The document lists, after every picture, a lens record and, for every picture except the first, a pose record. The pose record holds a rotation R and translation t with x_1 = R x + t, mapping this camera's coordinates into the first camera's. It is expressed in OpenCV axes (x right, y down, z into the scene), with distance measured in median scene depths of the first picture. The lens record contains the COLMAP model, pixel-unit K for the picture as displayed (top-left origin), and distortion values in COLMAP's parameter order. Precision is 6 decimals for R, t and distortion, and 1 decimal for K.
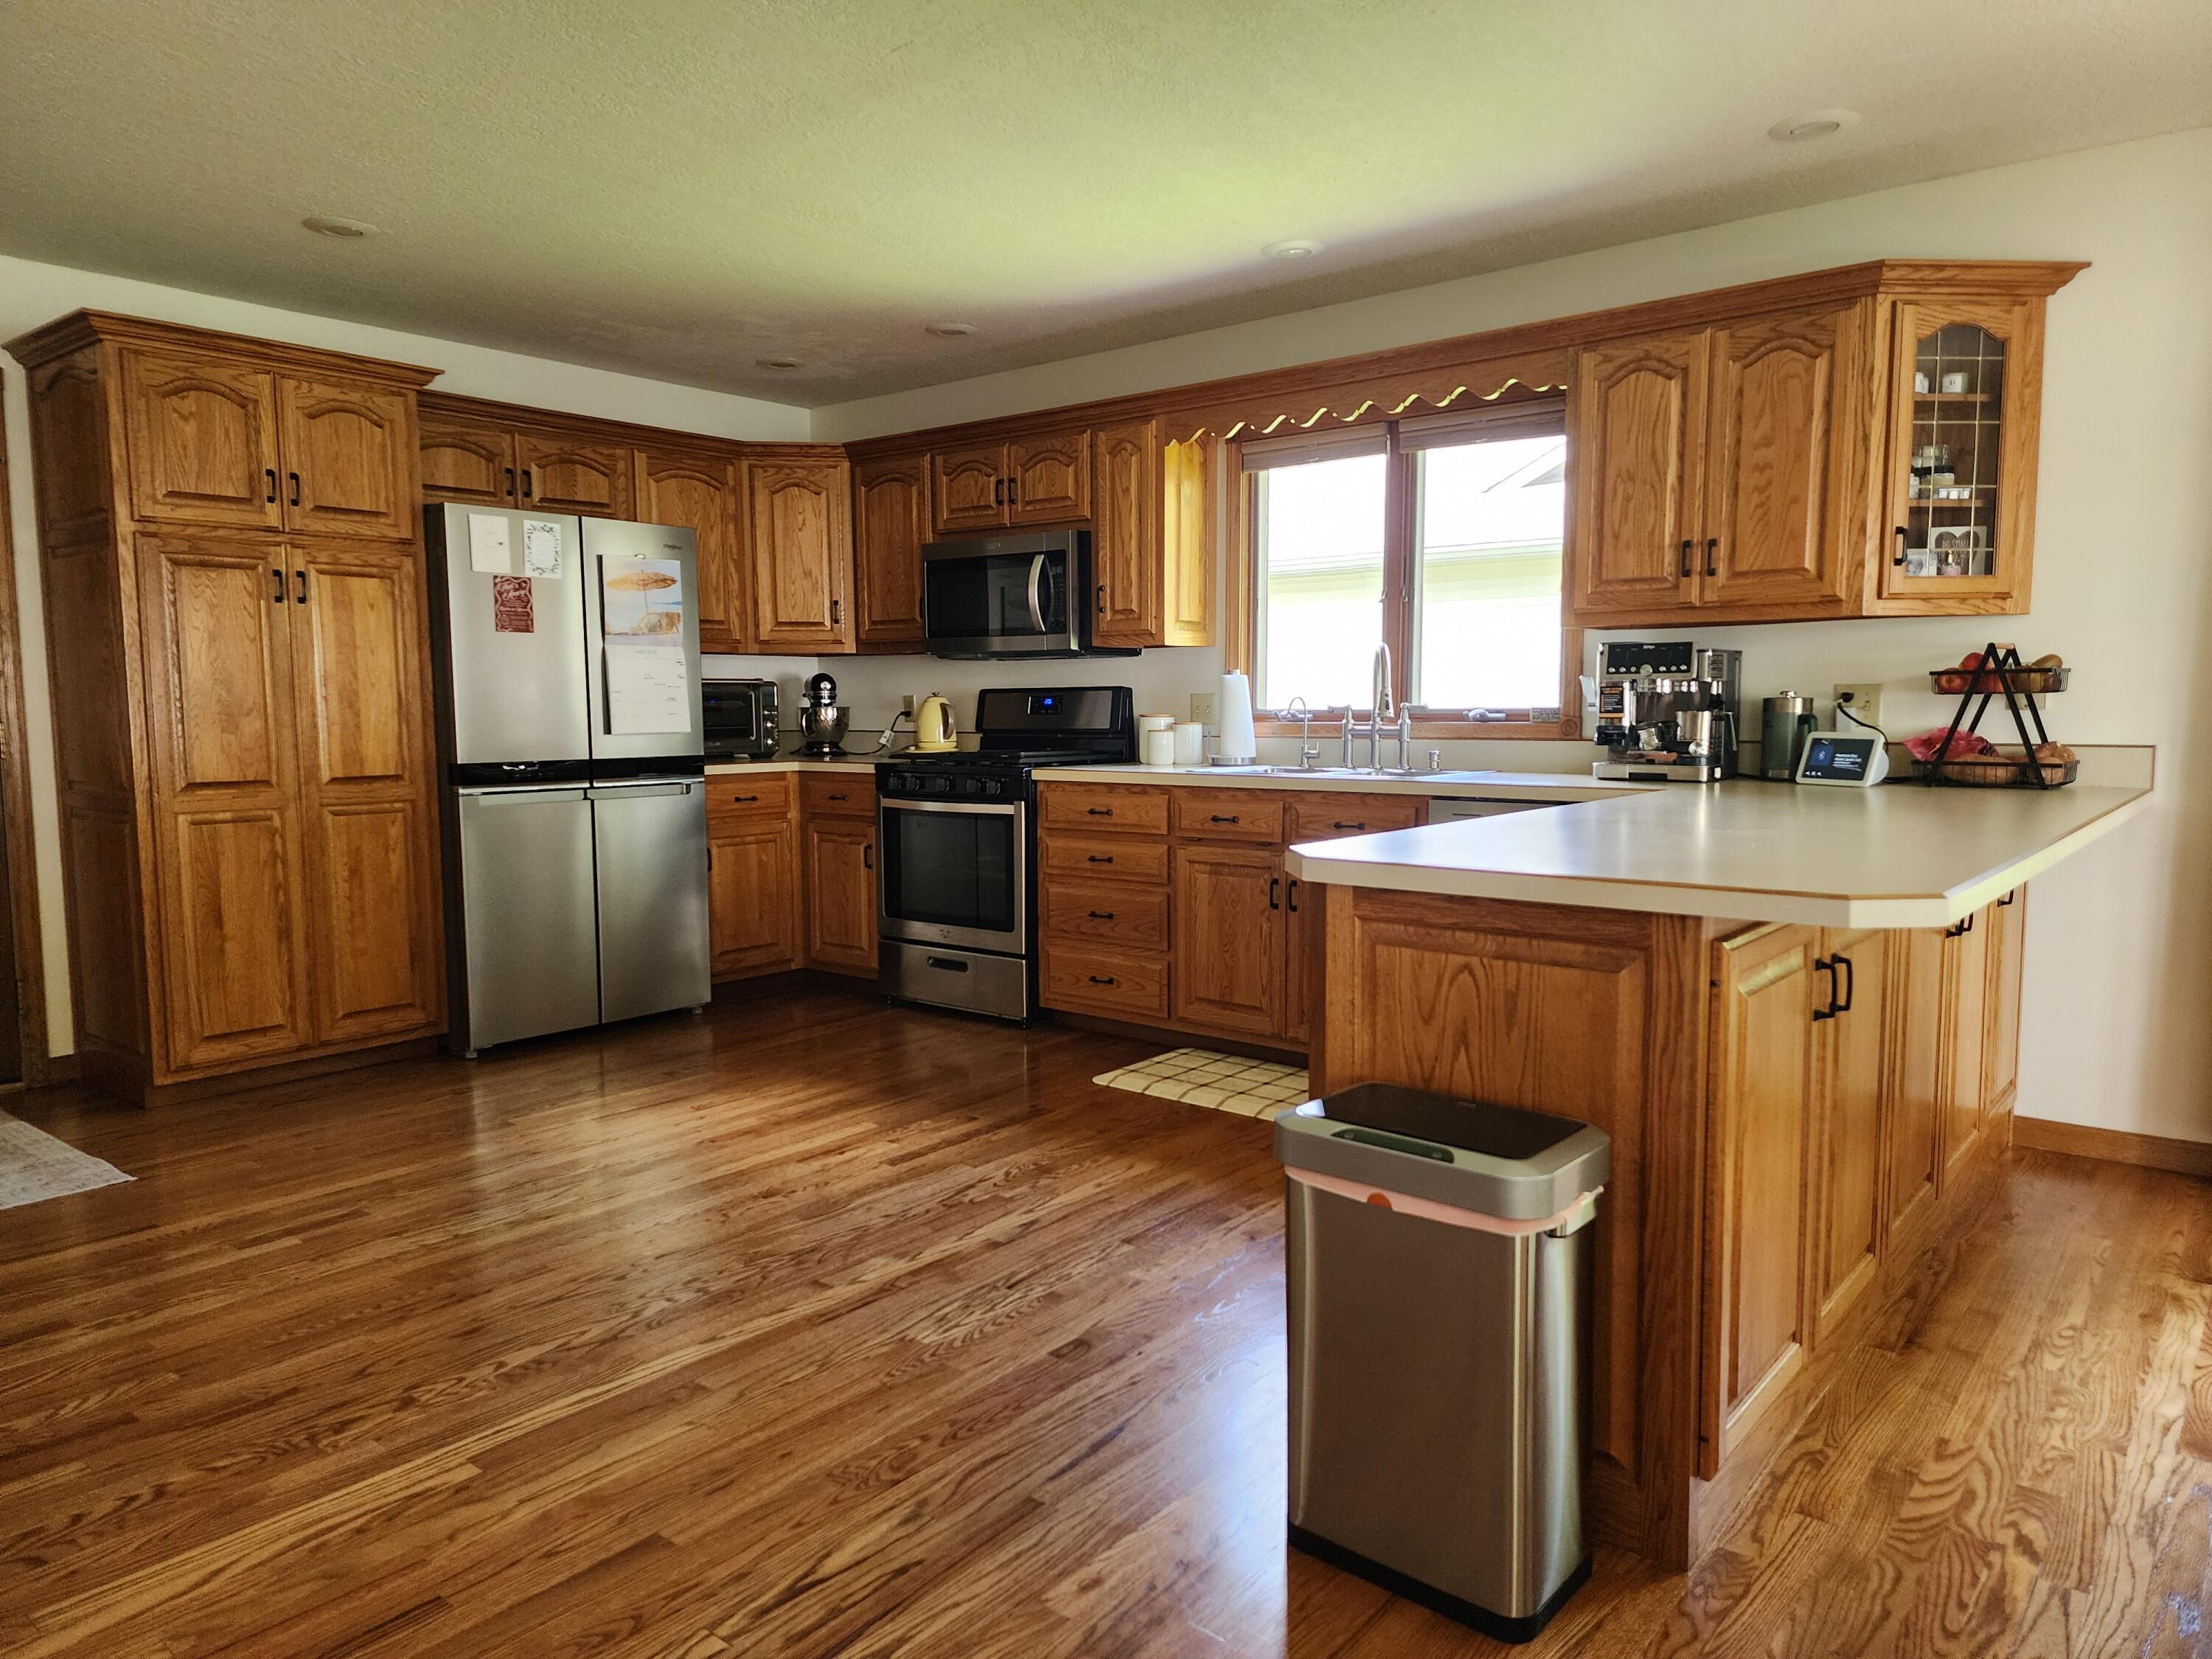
lens RADIAL K [[1460.4, 0, 1099.9], [0, 1460.4, 843.1], [0, 0, 1]] dist [0.068446, -0.037871]
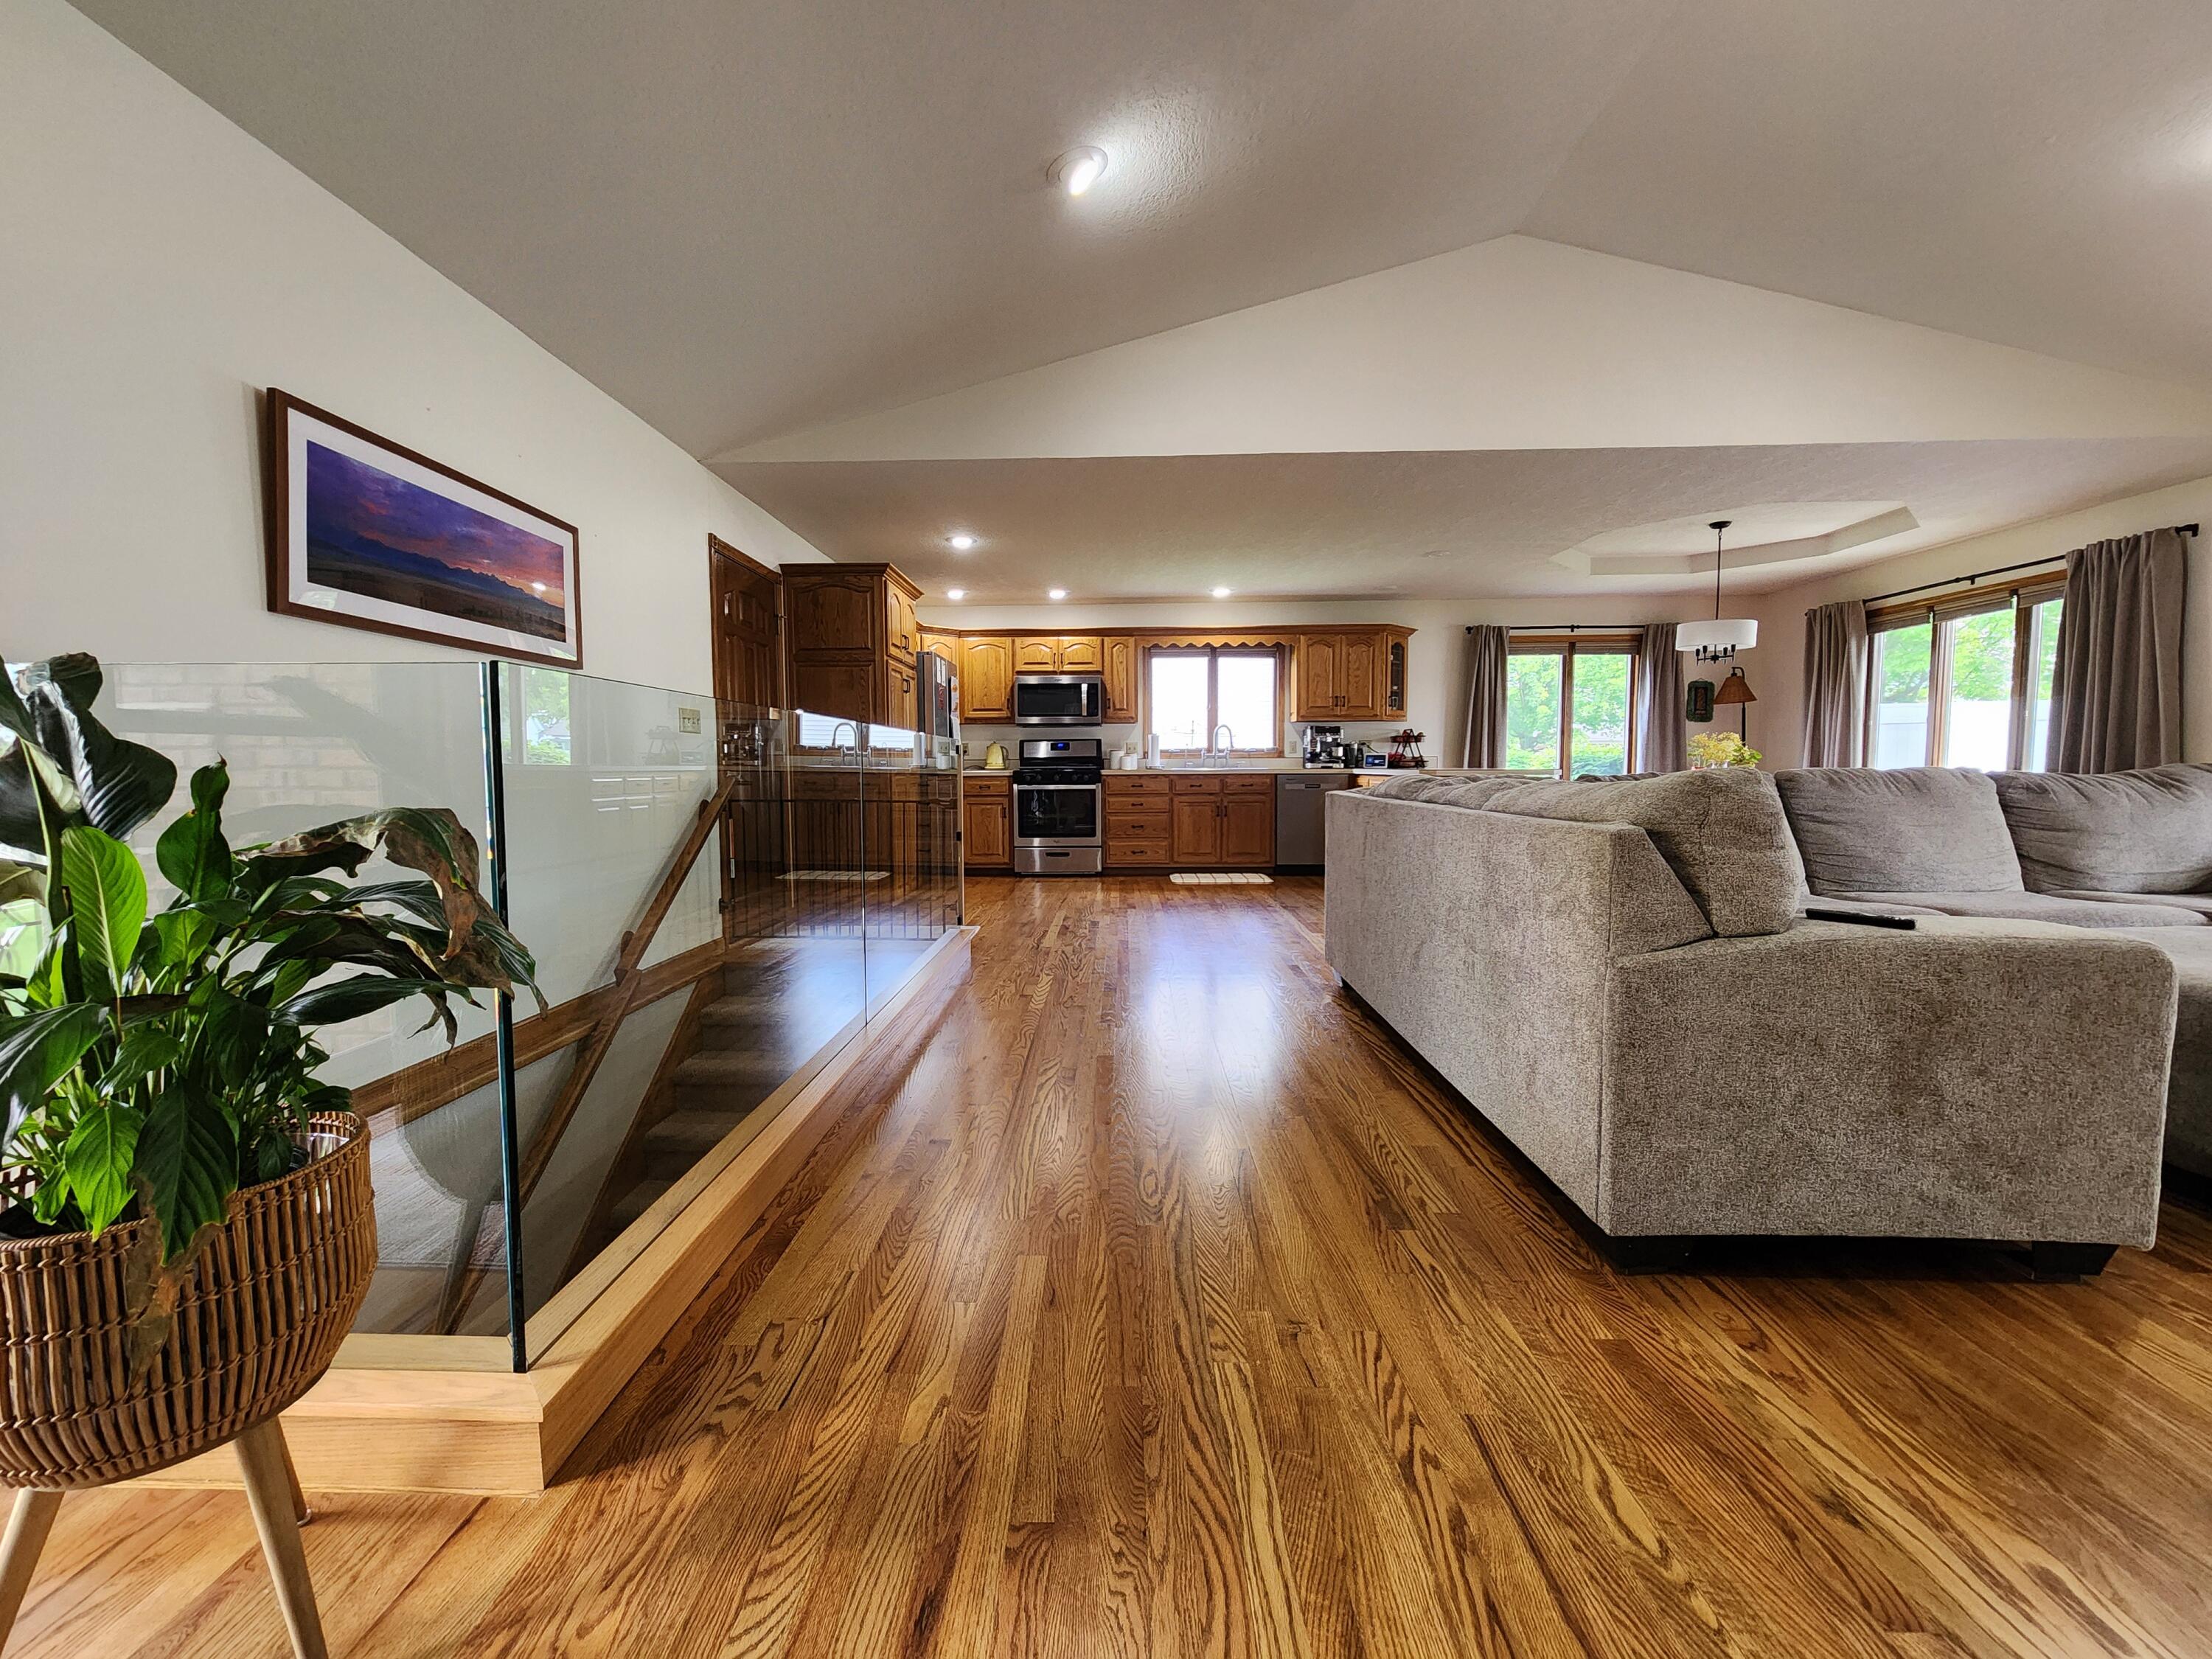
lens RADIAL K [[912.9, 0, 1089.6], [0, 912.9, 818.3], [0, 0, 1]] dist [-0.001331, 0.002626]
pose [[0.796171, -0.031448, 0.604254, -1.142208], [0.061624, 0.997670, -0.029272, 0.084811], [-0.601926, 0.060542, 0.796254, -0.254549]]
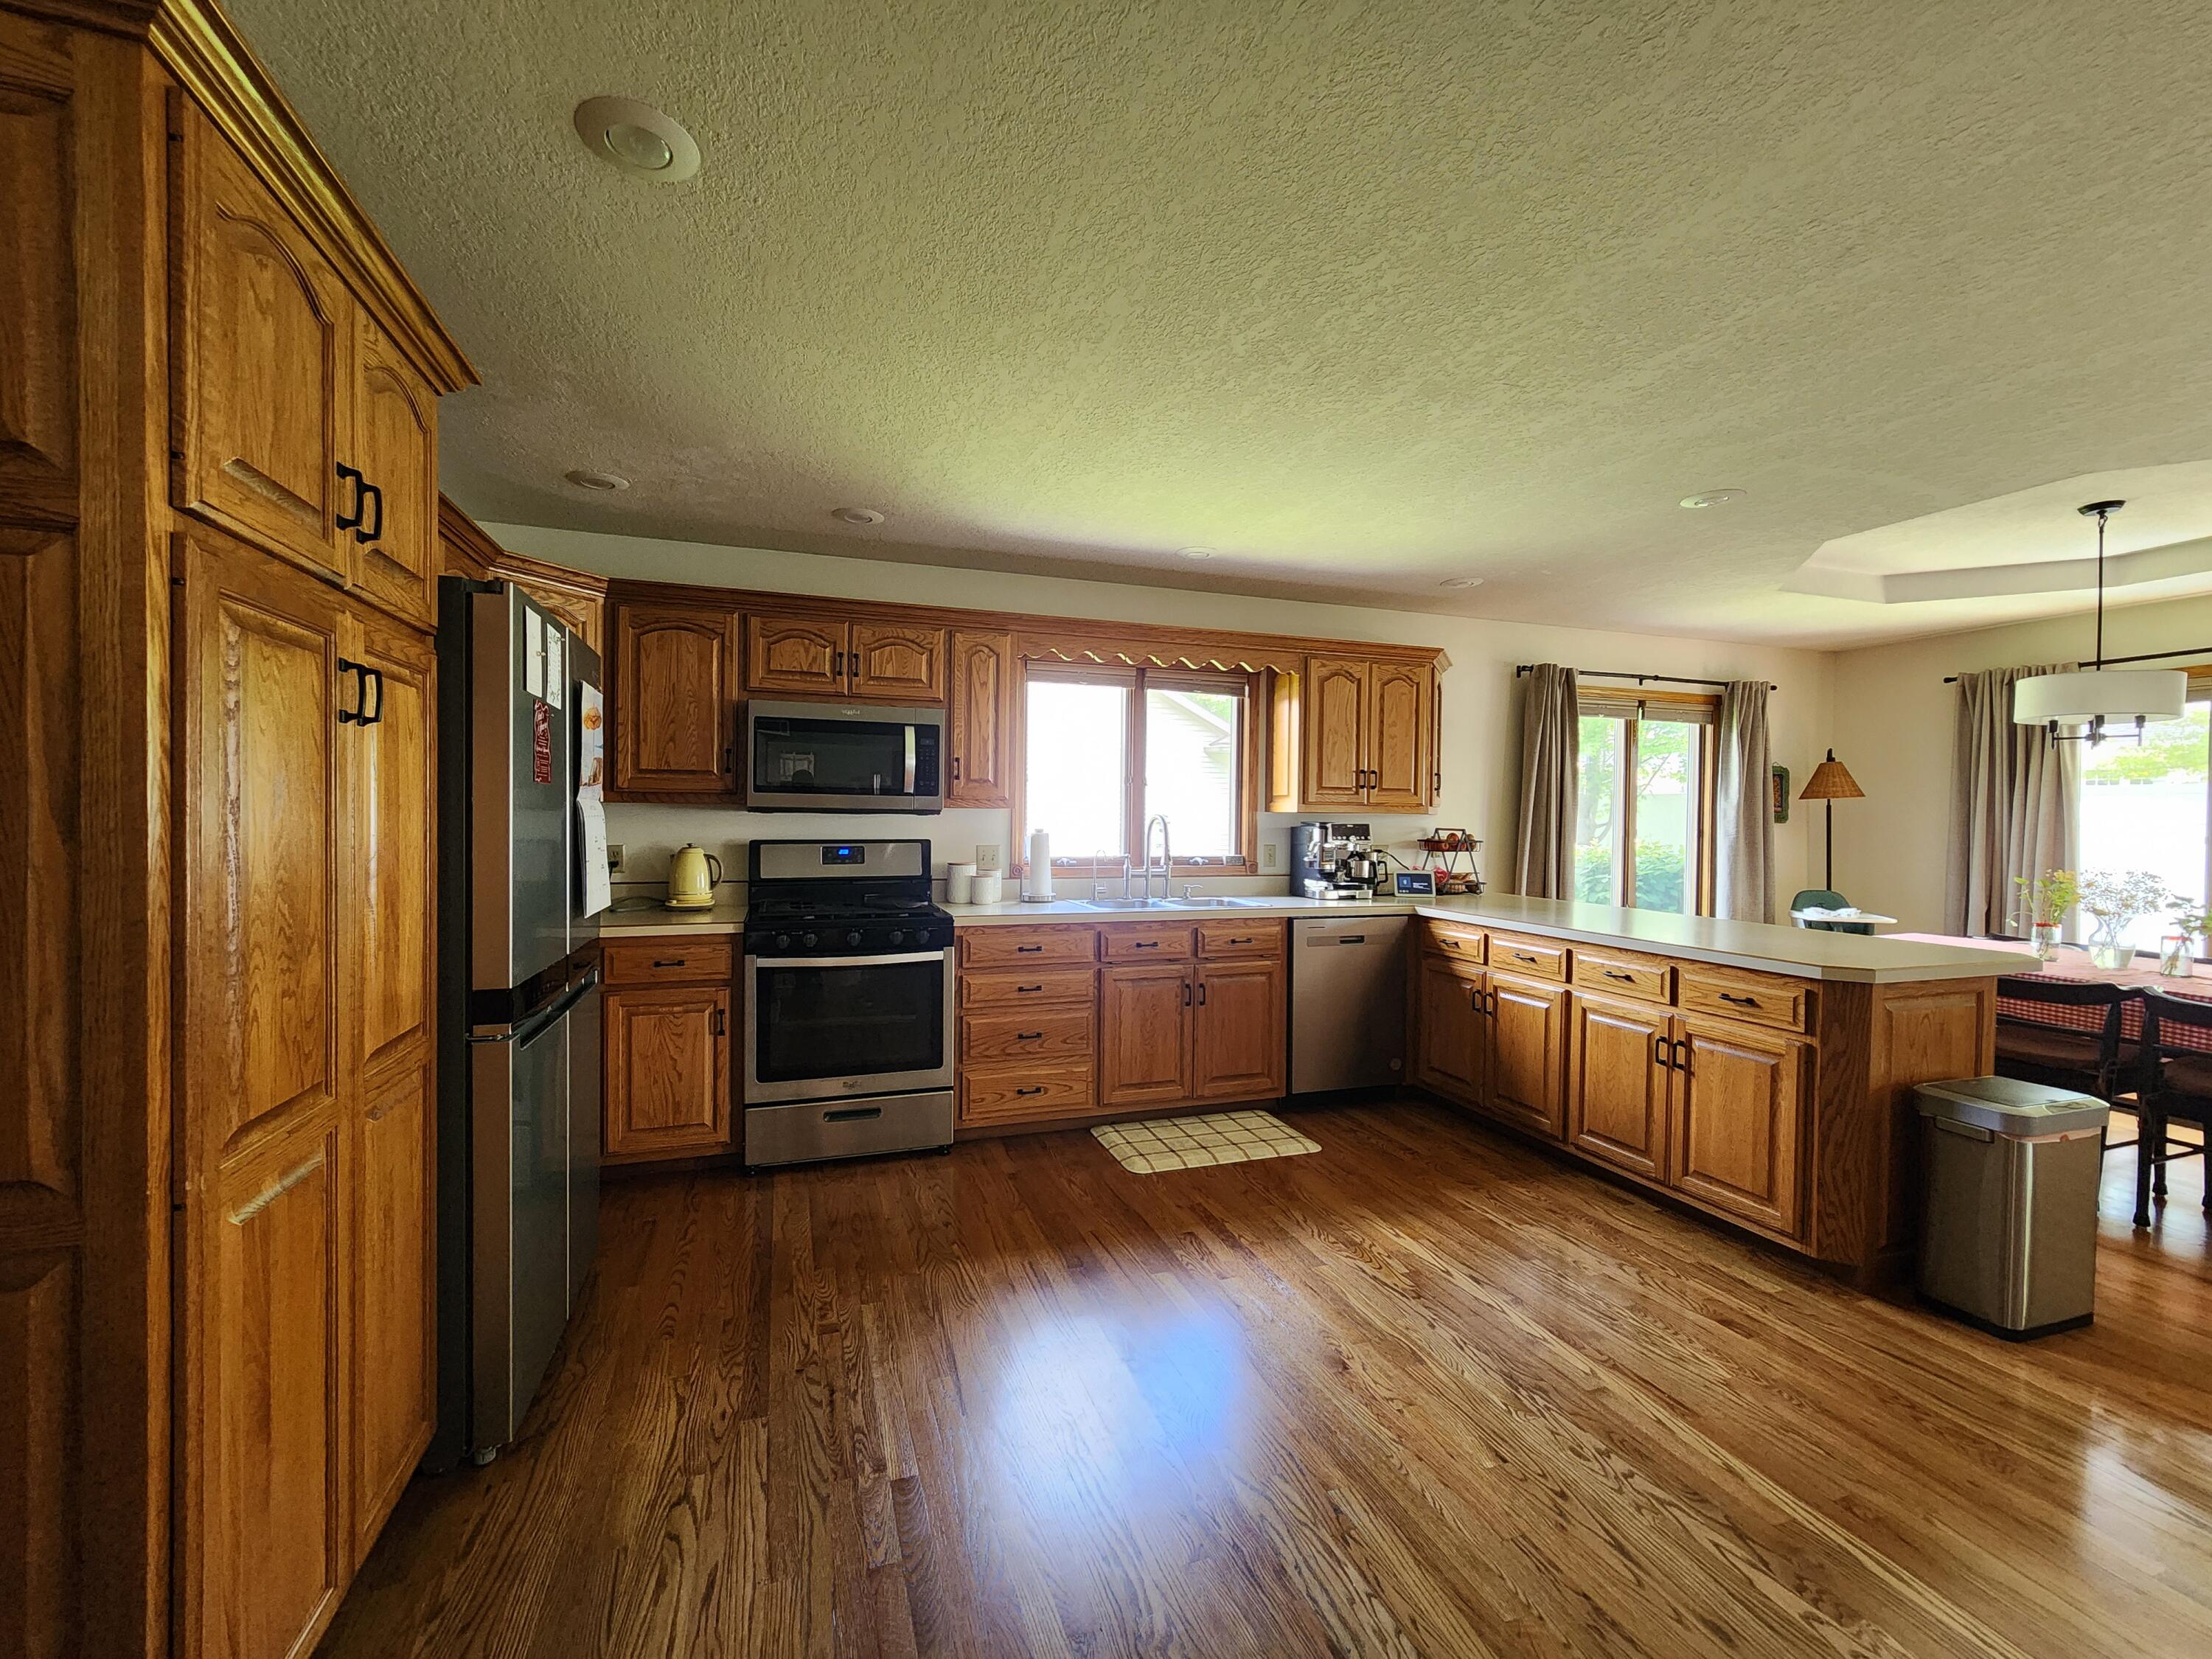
lens RADIAL K [[912.9, 0, 1091.5], [0, 912.9, 823.2], [0, 0, 1]] dist [-0.001331, 0.002626]
pose [[0.525550, 0.004030, 0.850753, -0.668986], [0.069005, 0.996492, -0.047348, -0.093443], [-0.847959, 0.083590, 0.523429, 0.607786]]
